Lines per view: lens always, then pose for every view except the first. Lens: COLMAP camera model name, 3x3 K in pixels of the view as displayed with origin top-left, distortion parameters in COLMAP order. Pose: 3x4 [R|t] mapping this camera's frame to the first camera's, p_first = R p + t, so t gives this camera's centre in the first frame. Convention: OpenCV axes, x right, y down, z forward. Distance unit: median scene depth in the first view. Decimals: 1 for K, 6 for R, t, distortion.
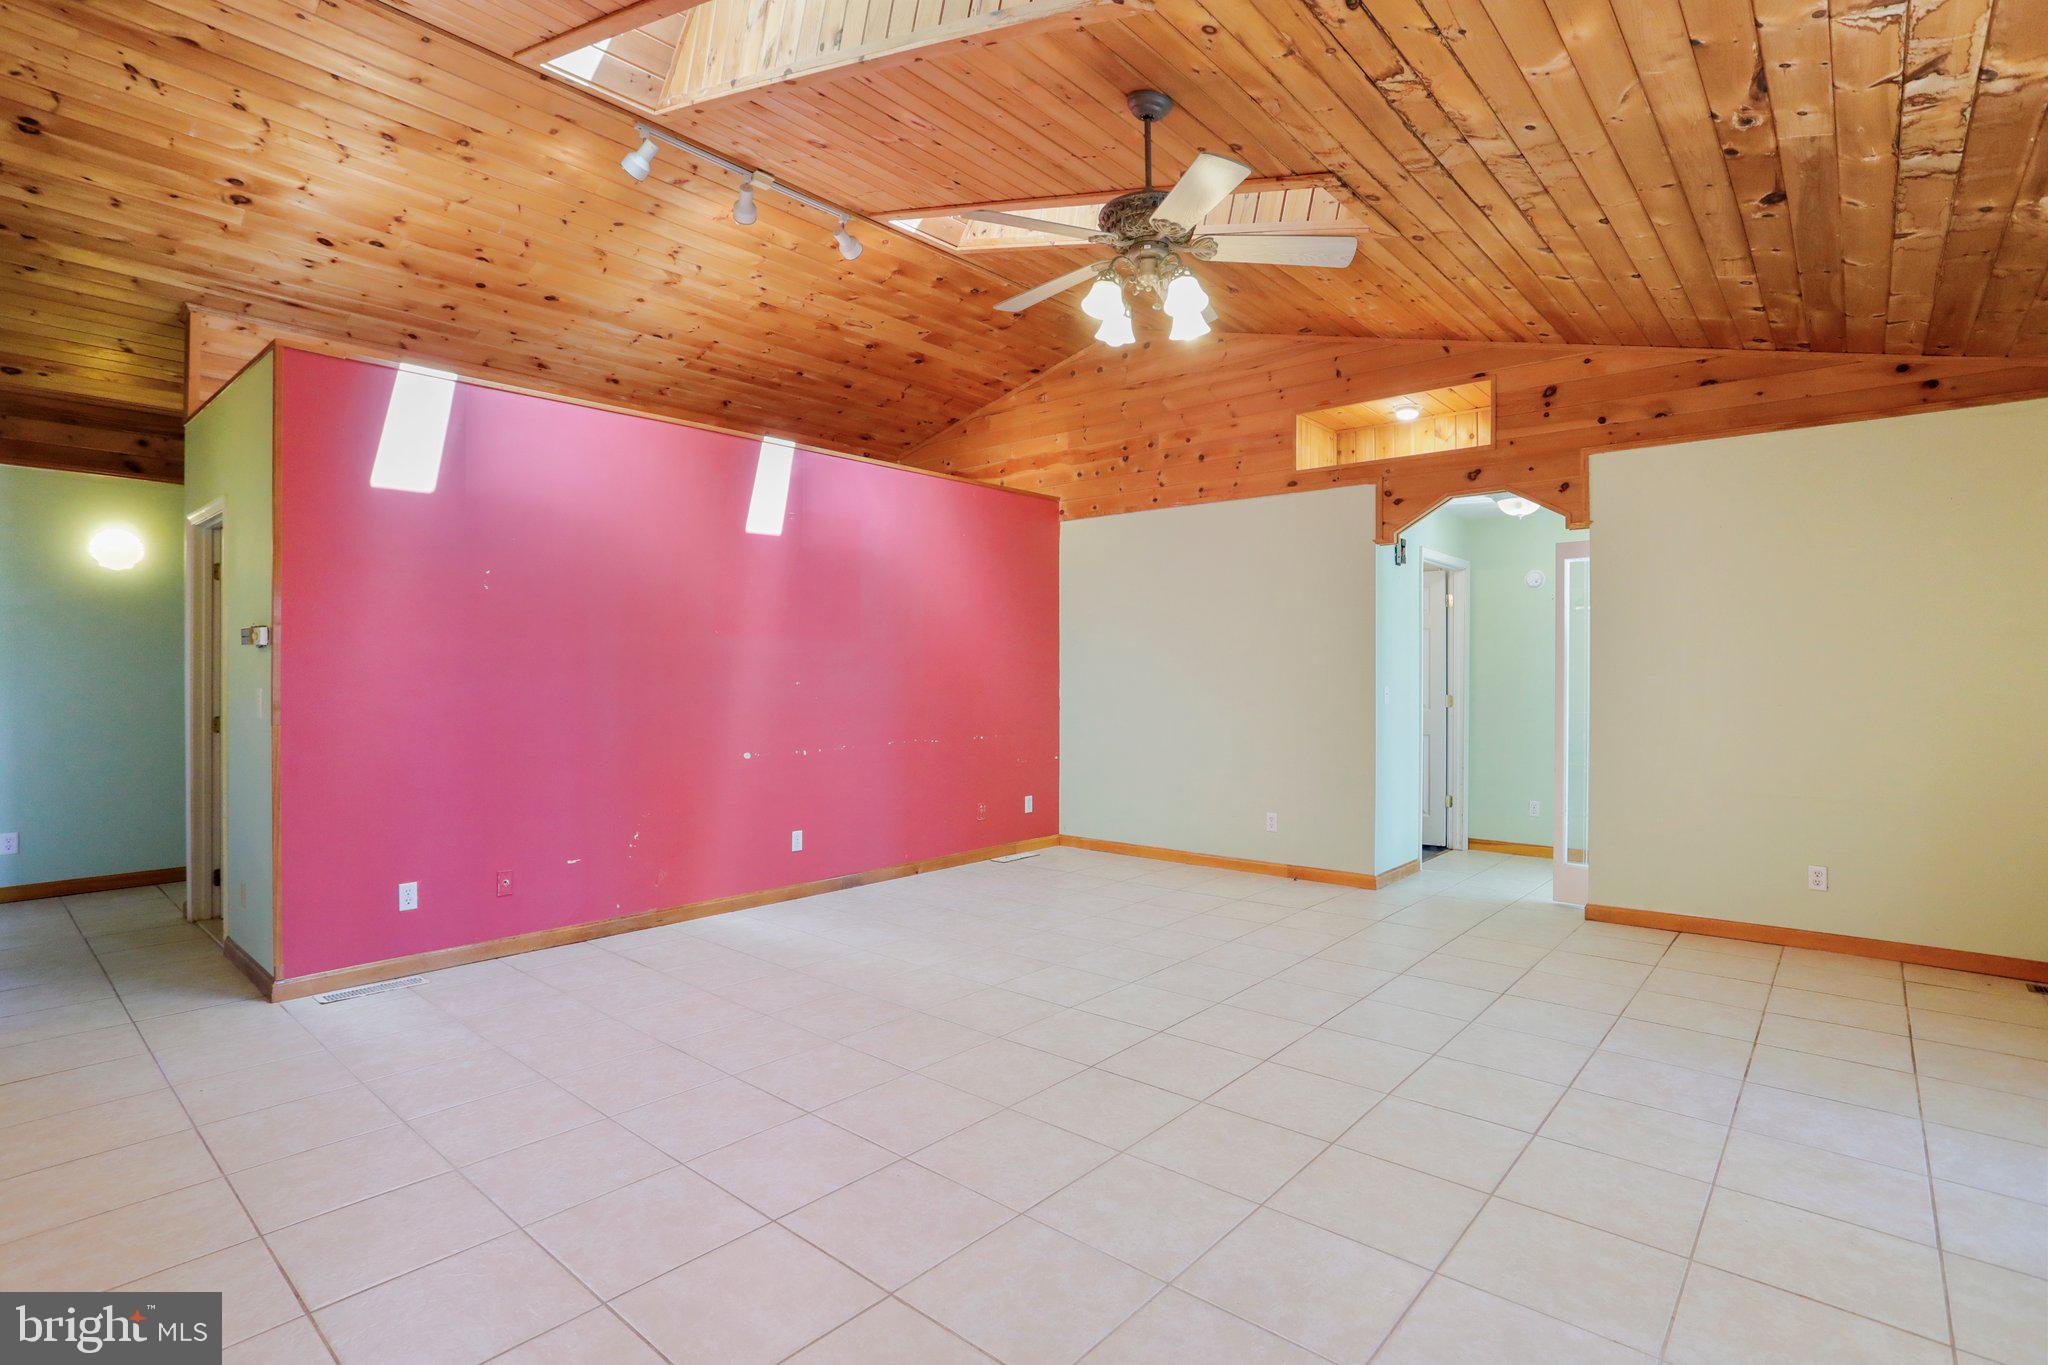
lens RADIAL K [[1002.0, 0, 1023.8], [0, 1002.0, 663.7], [0, 0, 1]] dist [-0.019146, 0.000101]
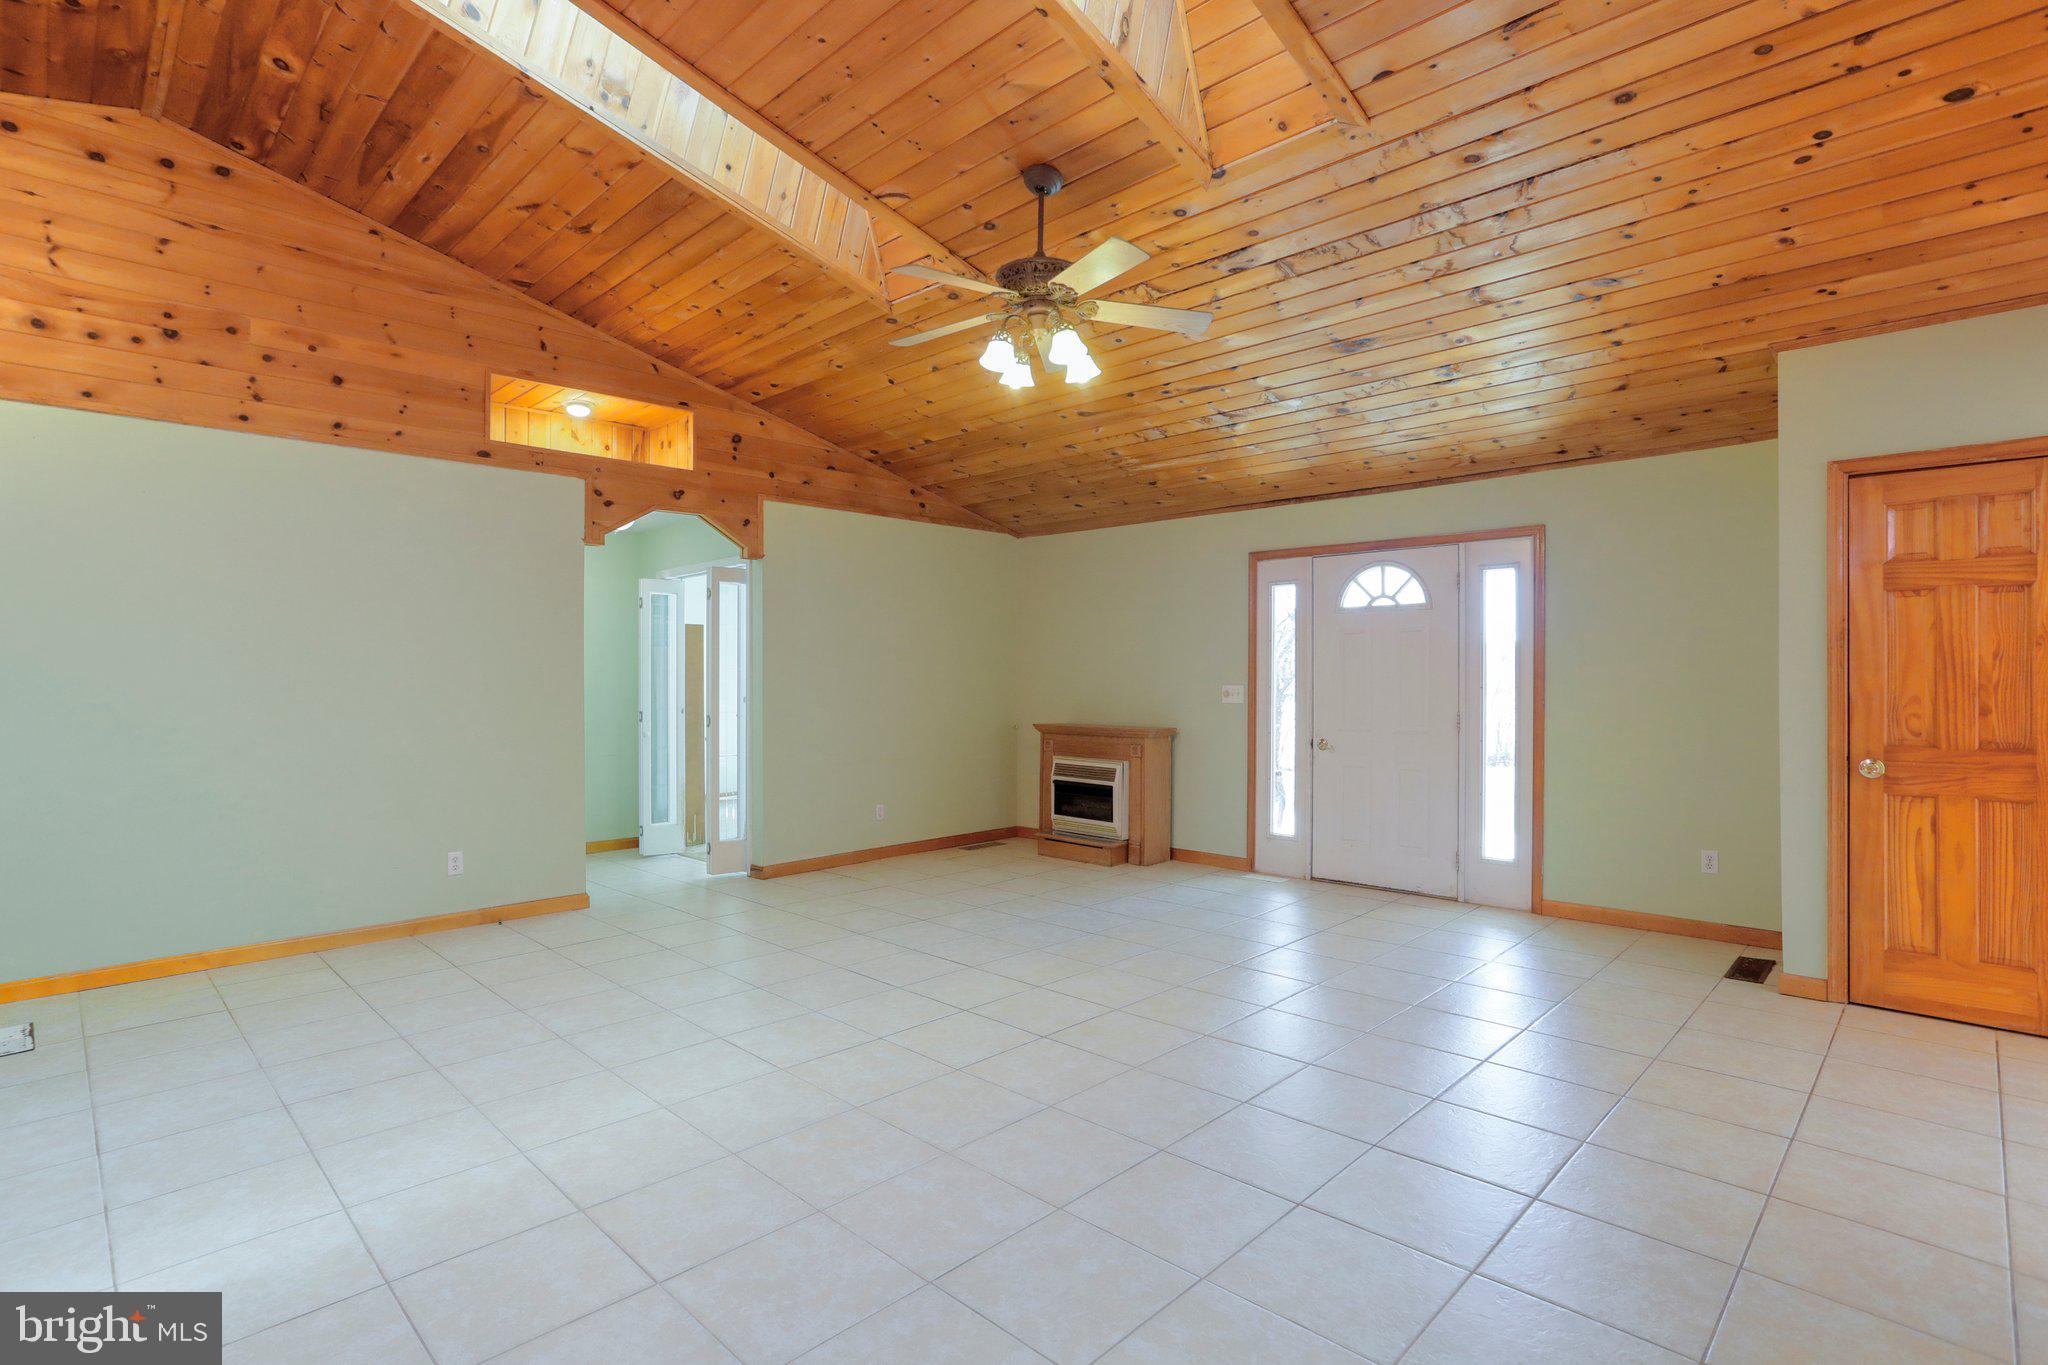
lens RADIAL K [[987.8, 0, 1024.0], [0, 987.8, 682.5], [0, 0, 1]] dist [-0.016609, 0.000557]
pose [[0.078740, -0.006326, 0.996875, -0.578702], [-0.002354, 0.999976, 0.006532, 0.005716], [-0.996892, -0.002861, 0.078724, 0.542260]]
